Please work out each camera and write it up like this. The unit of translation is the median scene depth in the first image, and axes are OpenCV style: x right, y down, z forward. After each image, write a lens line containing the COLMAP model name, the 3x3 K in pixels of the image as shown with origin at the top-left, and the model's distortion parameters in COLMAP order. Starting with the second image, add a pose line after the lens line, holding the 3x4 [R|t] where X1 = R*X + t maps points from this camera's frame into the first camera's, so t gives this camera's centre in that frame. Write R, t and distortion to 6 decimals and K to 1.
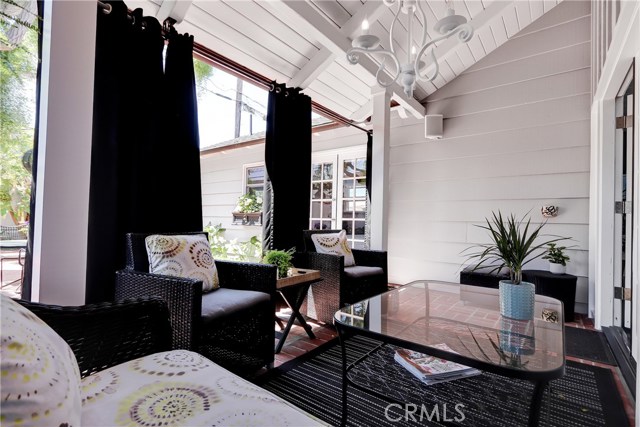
lens RADIAL K [[300.8, 0, 320.0], [0, 300.8, 213.5], [0, 0, 1]] dist [0.000671, -0.000096]
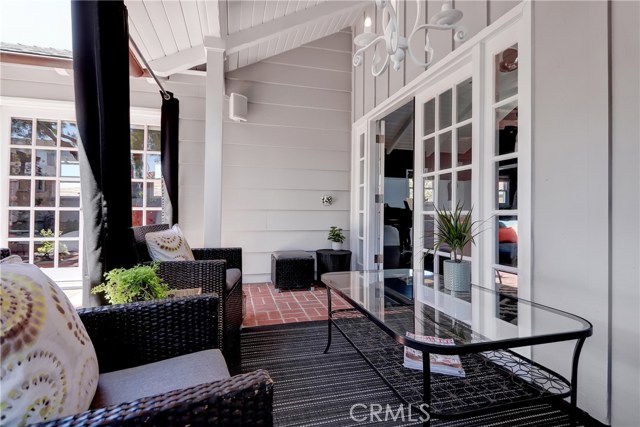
lens RADIAL K [[303.3, 0, 325.7], [0, 303.3, 210.0], [0, 0, 1]] dist [-0.001560, -0.000155]
pose [[0.606634, -0.012277, 0.794886, -0.233218], [-0.010914, 0.999658, 0.023769, 0.001071], [-0.794906, -0.023094, 0.606292, 0.248248]]
